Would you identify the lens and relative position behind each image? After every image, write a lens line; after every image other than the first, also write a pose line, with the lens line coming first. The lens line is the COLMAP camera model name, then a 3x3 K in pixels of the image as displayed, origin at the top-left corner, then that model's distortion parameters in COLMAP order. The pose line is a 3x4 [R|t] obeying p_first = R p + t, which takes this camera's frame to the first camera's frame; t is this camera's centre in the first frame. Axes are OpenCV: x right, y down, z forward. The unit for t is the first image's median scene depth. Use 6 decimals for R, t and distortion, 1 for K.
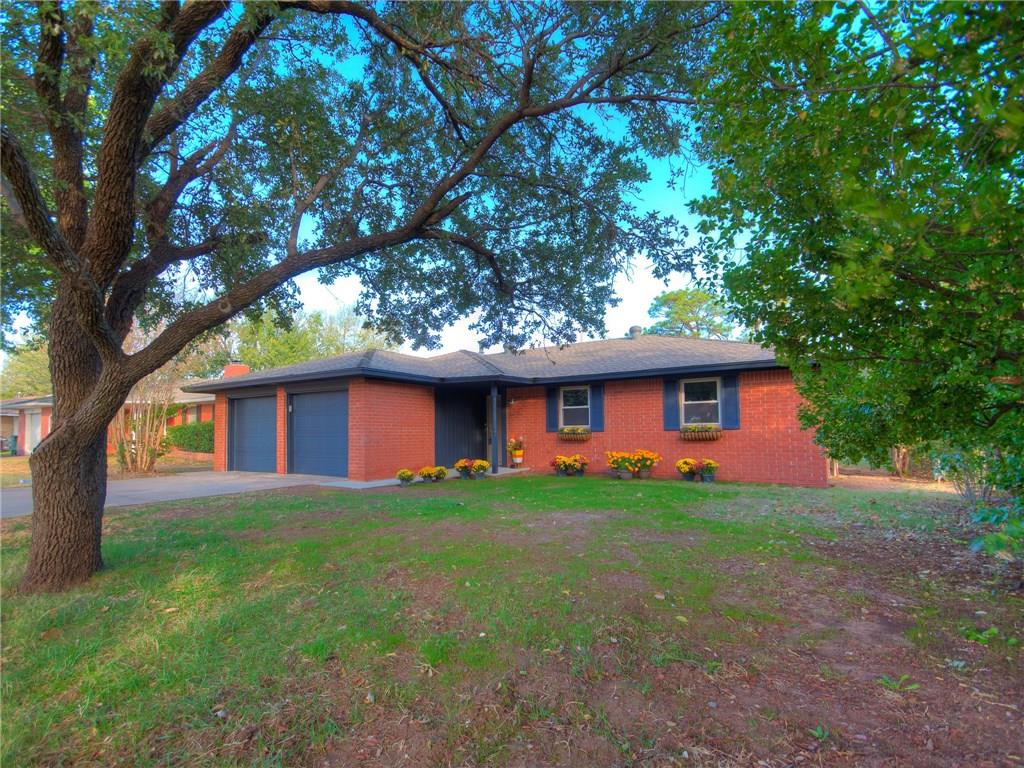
lens RADIAL K [[500.3, 0, 508.0], [0, 500.3, 423.1], [0, 0, 1]] dist [0.000223, 0.000063]
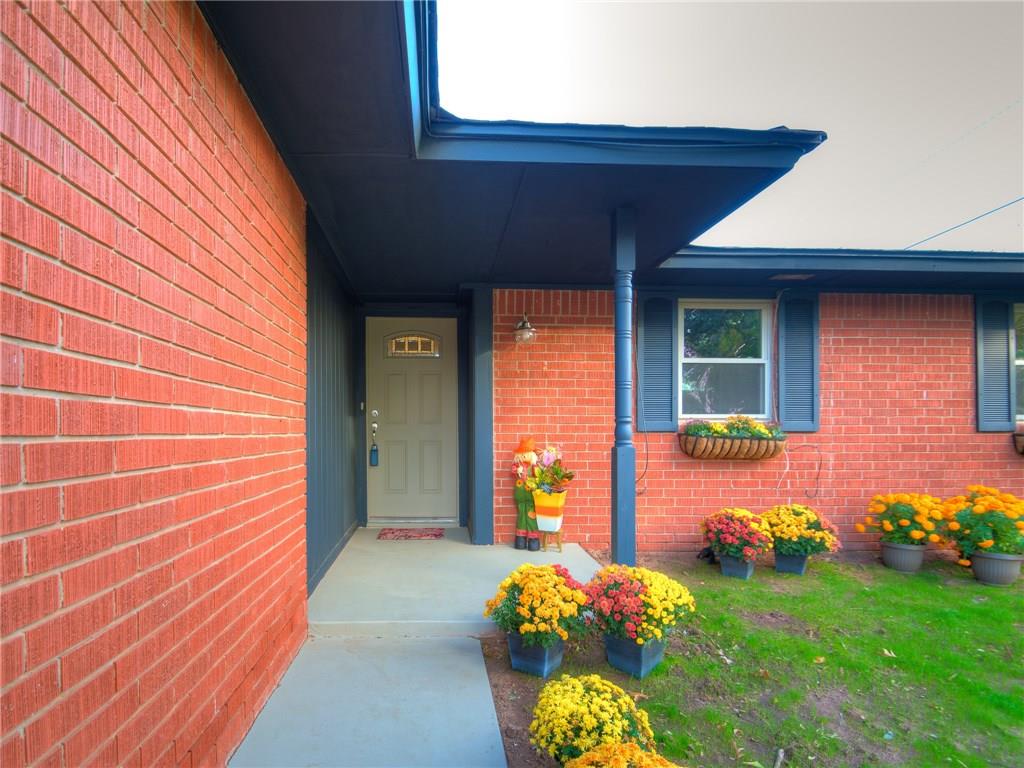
lens RADIAL K [[509.9, 0, 462.8], [0, 509.9, 430.4], [0, 0, 1]] dist [-0.001224, -0.000447]
pose [[0.819785, 0.006354, 0.572637, -0.219026], [-0.020145, 0.999640, 0.017747, 0.013700], [-0.572318, -0.026084, 0.819617, 0.832428]]
